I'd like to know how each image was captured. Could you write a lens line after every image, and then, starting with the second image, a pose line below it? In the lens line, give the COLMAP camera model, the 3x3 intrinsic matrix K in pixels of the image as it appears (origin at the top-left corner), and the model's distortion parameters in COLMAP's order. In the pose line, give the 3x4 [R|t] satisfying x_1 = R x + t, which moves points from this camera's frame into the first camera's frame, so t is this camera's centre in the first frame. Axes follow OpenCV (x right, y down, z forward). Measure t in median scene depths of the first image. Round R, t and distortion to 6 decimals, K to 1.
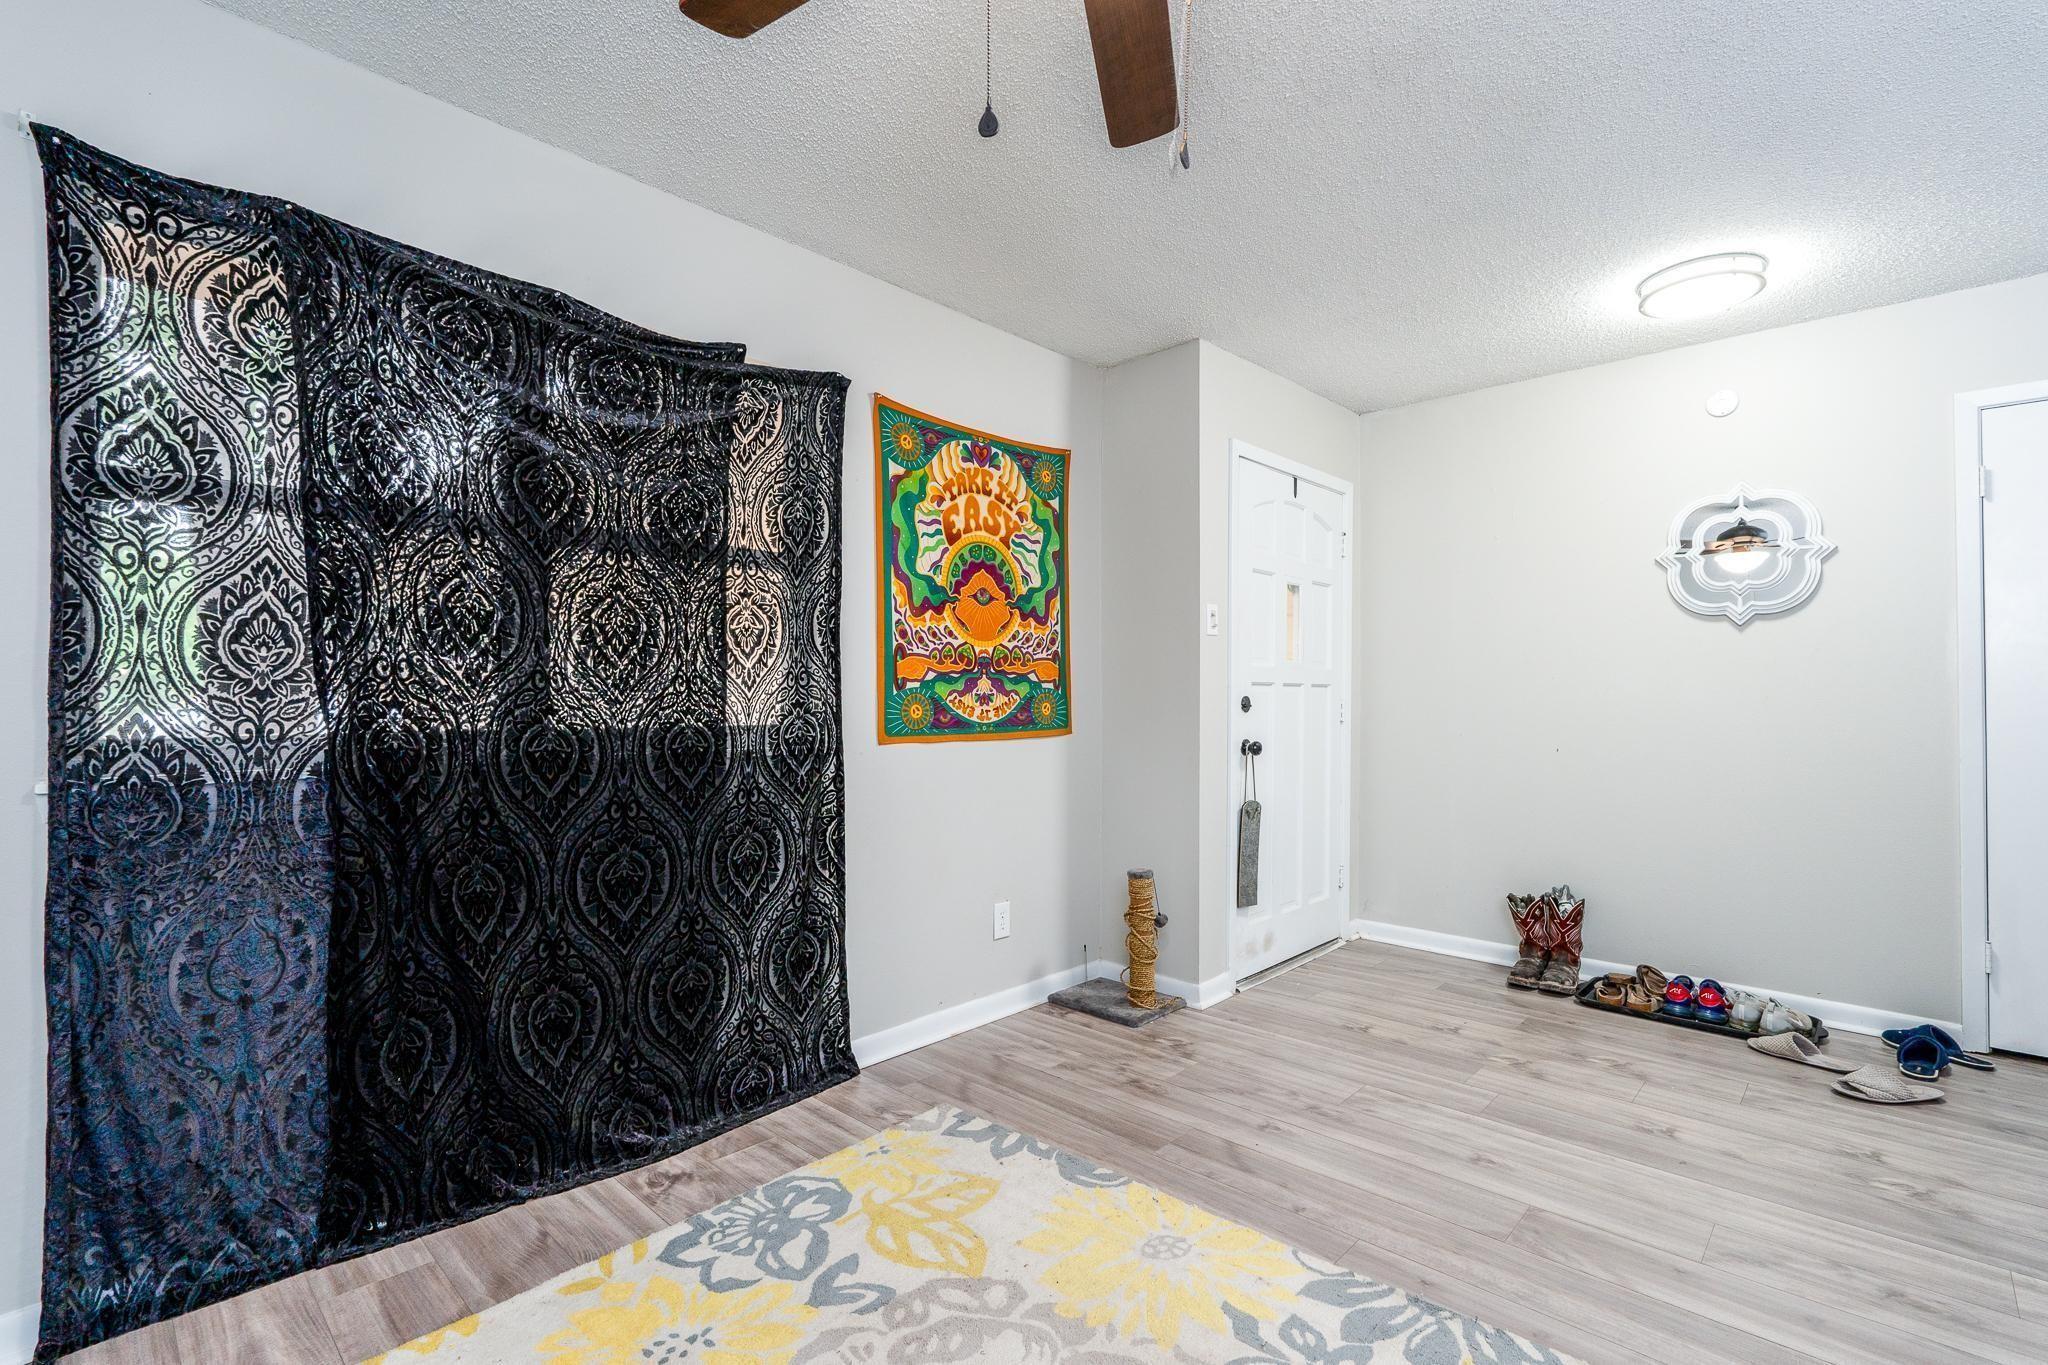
lens RADIAL K [[930.9, 0, 1024.0], [0, 930.9, 682.5], [0, 0, 1]] dist [-0.010498, -0.000038]
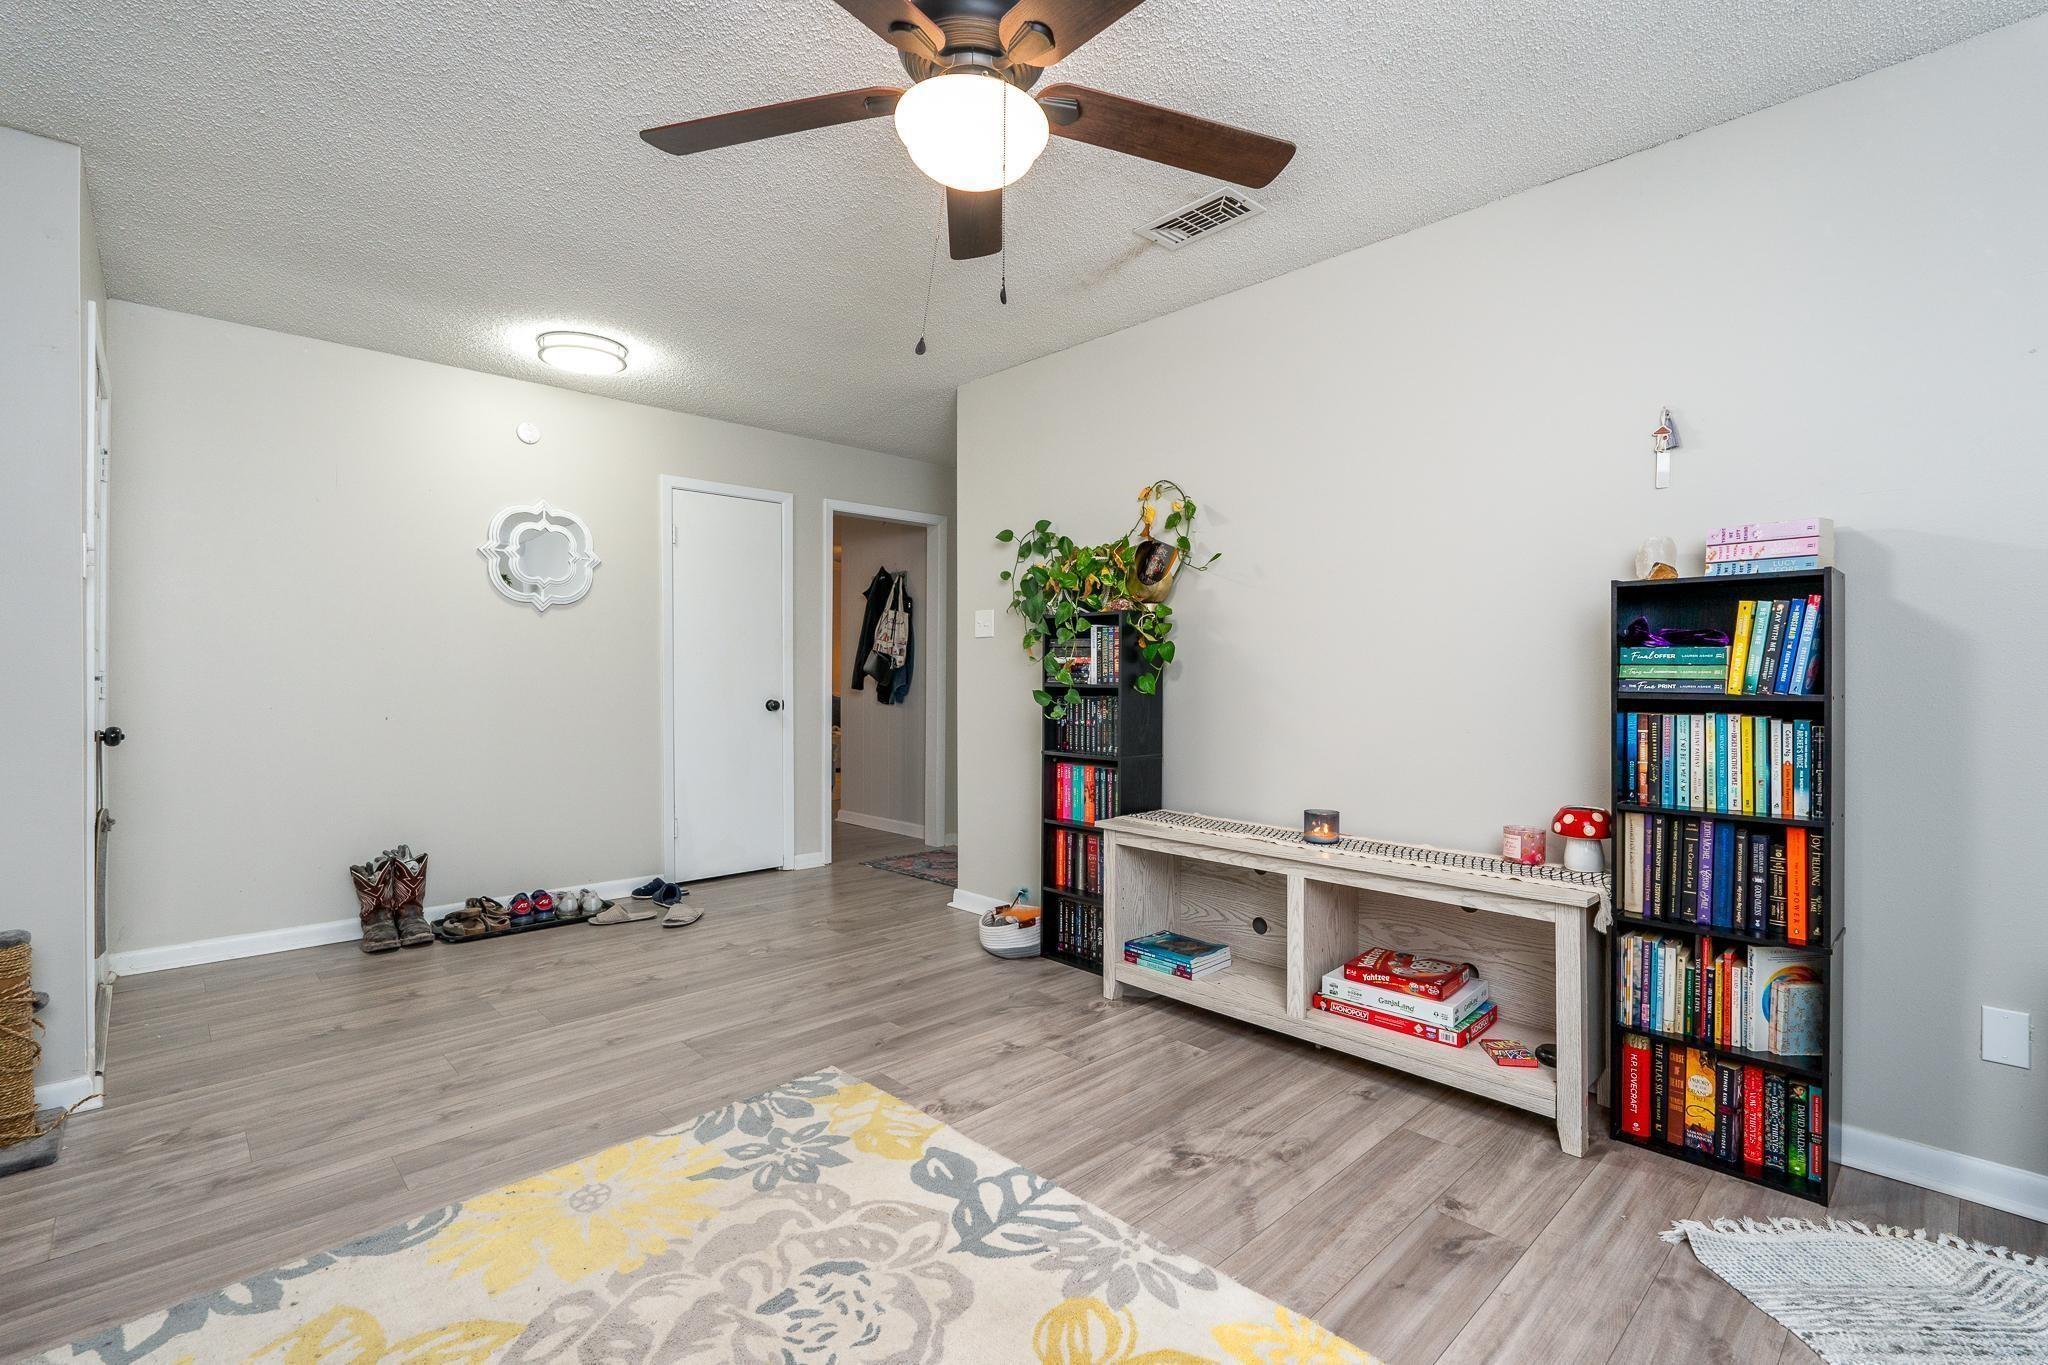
lens RADIAL K [[930.9, 0, 1024.0], [0, 930.9, 682.5], [0, 0, 1]] dist [-0.010498, -0.000038]
pose [[0.051548, -0.015183, 0.998555, -0.579815], [-0.013115, 0.999788, 0.015879, 0.008966], [-0.998584, -0.013915, 0.051338, 0.324399]]
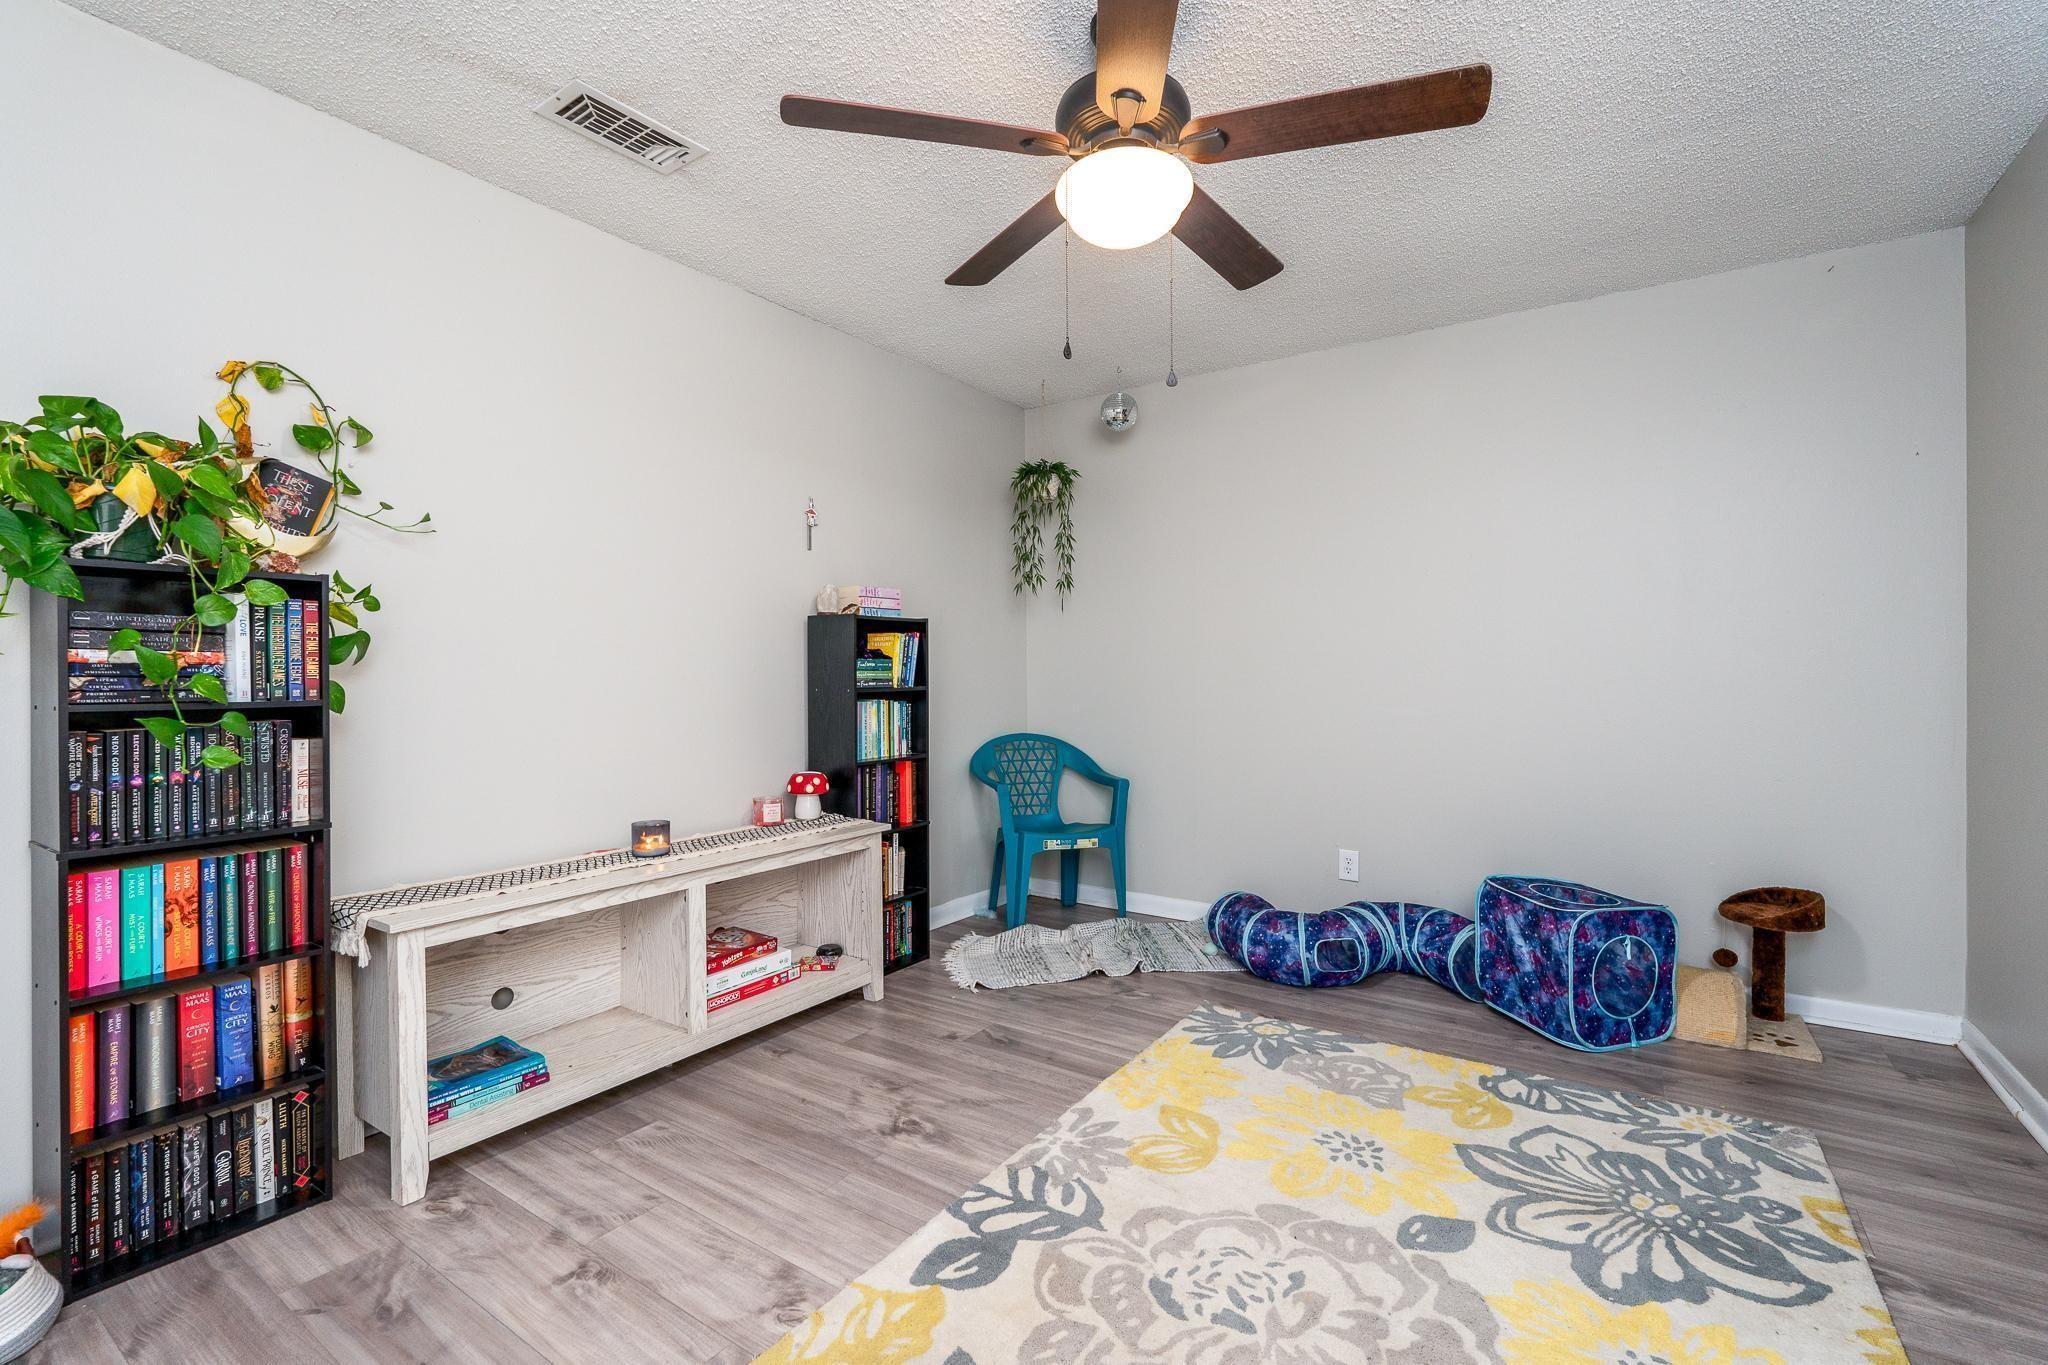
lens RADIAL K [[904.4, 0, 1024.0], [0, 904.4, 682.5], [0, 0, 1]] dist [-0.011038, 0.000005]
pose [[-0.986890, 0.003740, -0.161351, 0.244731], [0.004175, 0.999989, -0.002357, 0.019922], [0.161340, -0.003000, -0.986894, 1.064540]]
